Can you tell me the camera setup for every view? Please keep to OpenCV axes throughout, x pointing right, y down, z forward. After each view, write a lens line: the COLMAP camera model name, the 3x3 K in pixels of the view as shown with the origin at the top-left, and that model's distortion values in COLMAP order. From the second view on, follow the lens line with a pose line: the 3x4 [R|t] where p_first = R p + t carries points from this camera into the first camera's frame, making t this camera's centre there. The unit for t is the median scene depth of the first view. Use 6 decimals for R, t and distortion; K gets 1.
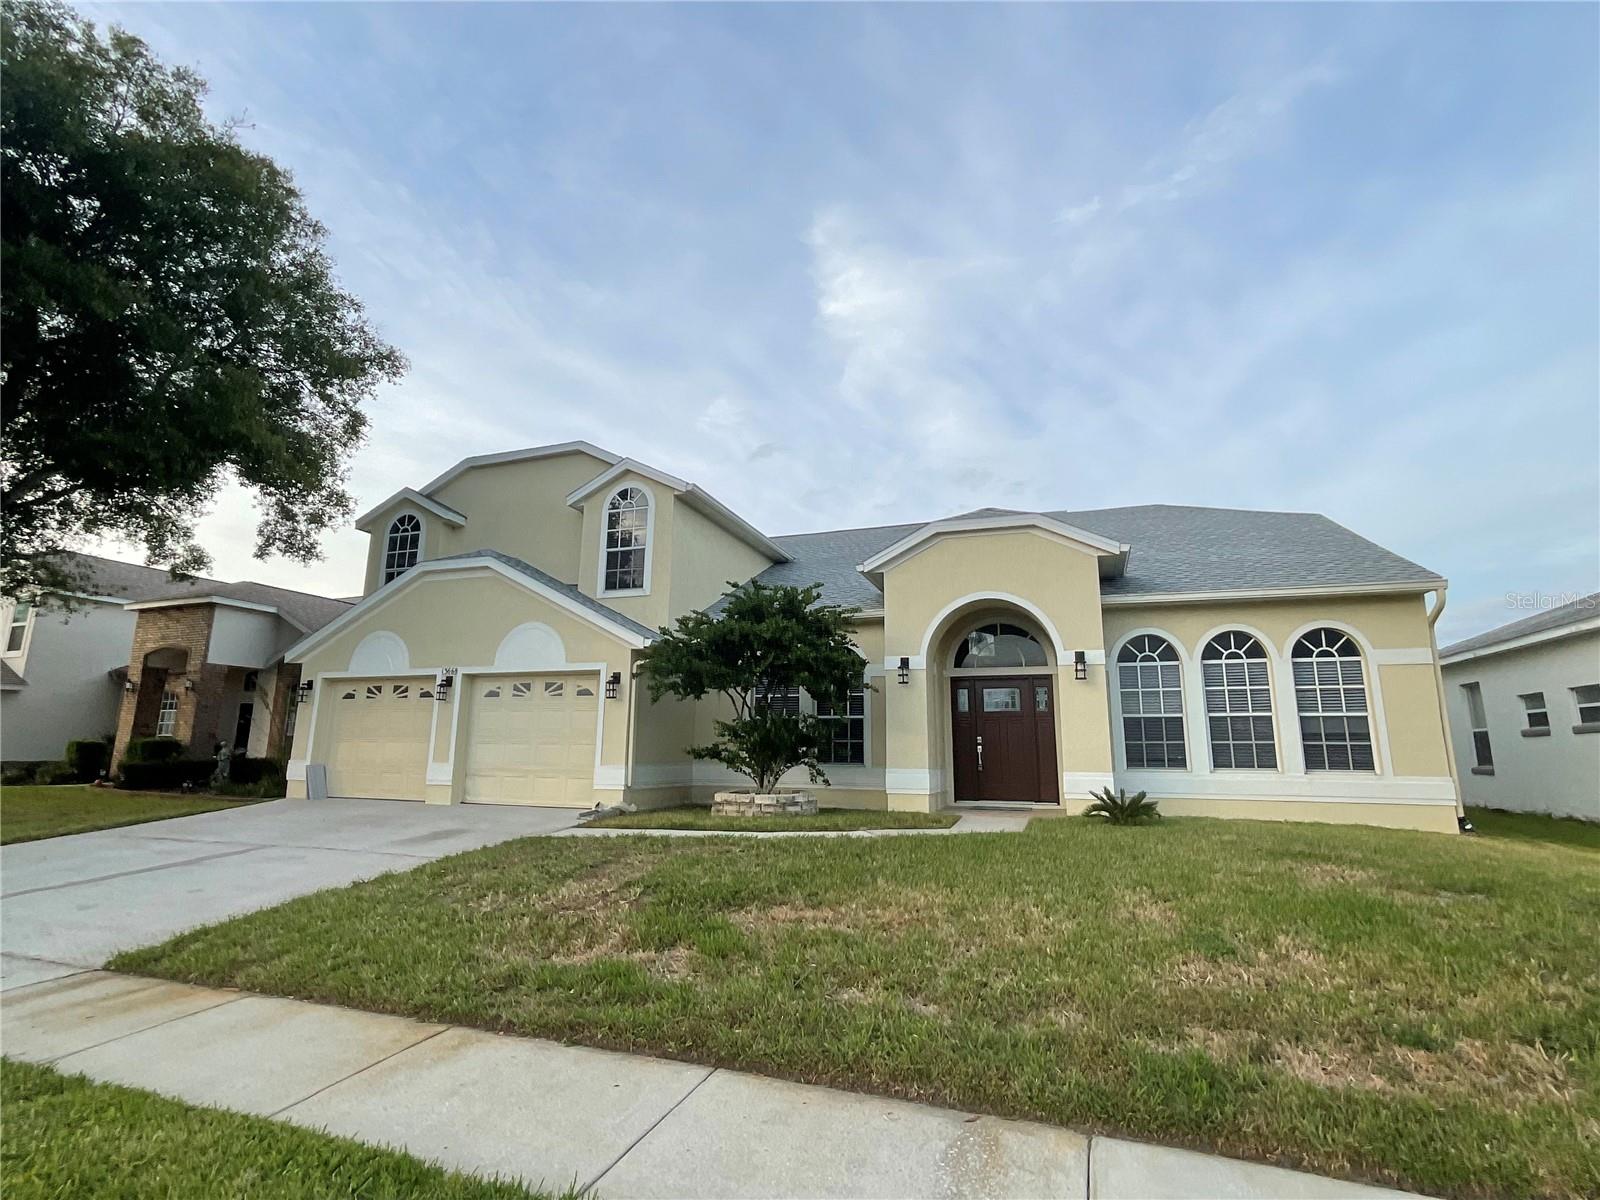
lens RADIAL K [[758.6, 0, 794.9], [0, 758.6, 598.3], [0, 0, 1]] dist [-0.014998, 0.008076]
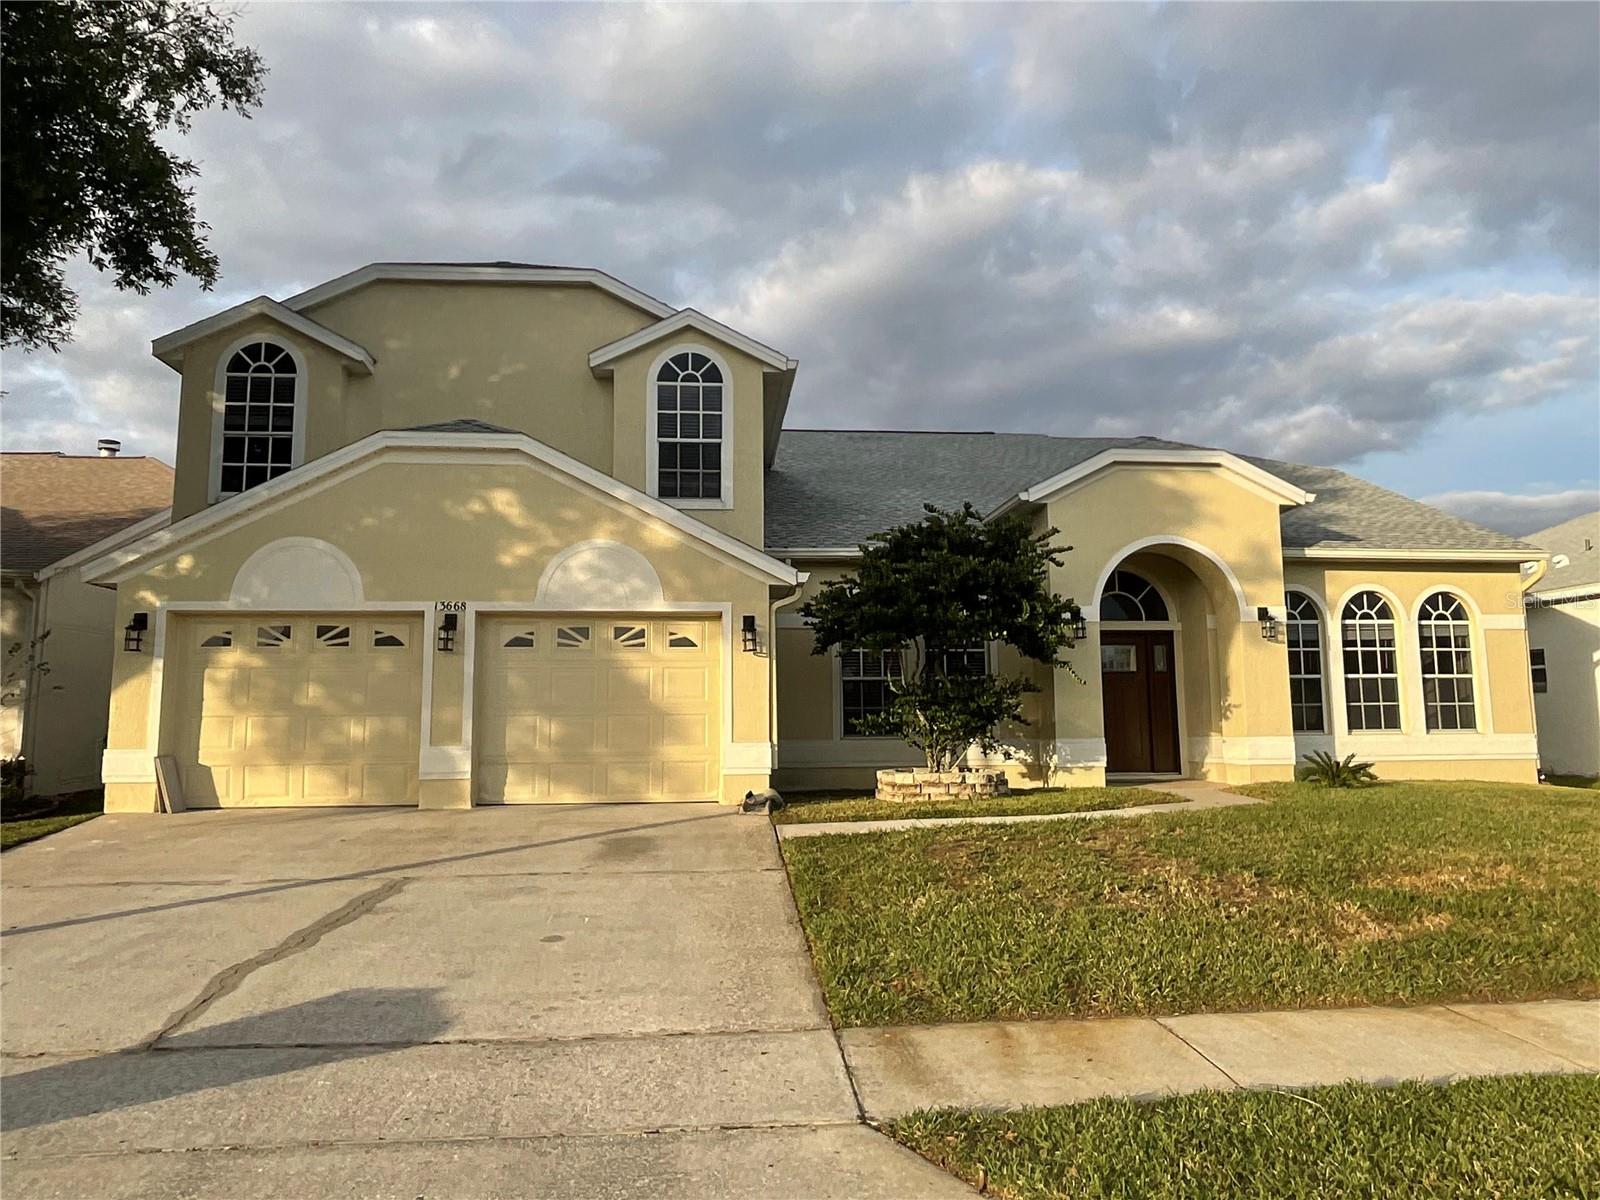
lens RADIAL K [[1086.4, 0, 795.7], [0, 1086.4, 592.0], [0, 0, 1]] dist [-0.012264, -0.006326]
pose [[0.907409, 0.035416, 0.418755, -0.618212], [-0.066126, 0.996063, 0.059049, 0.010118], [-0.415015, -0.081272, 0.906178, 0.038135]]
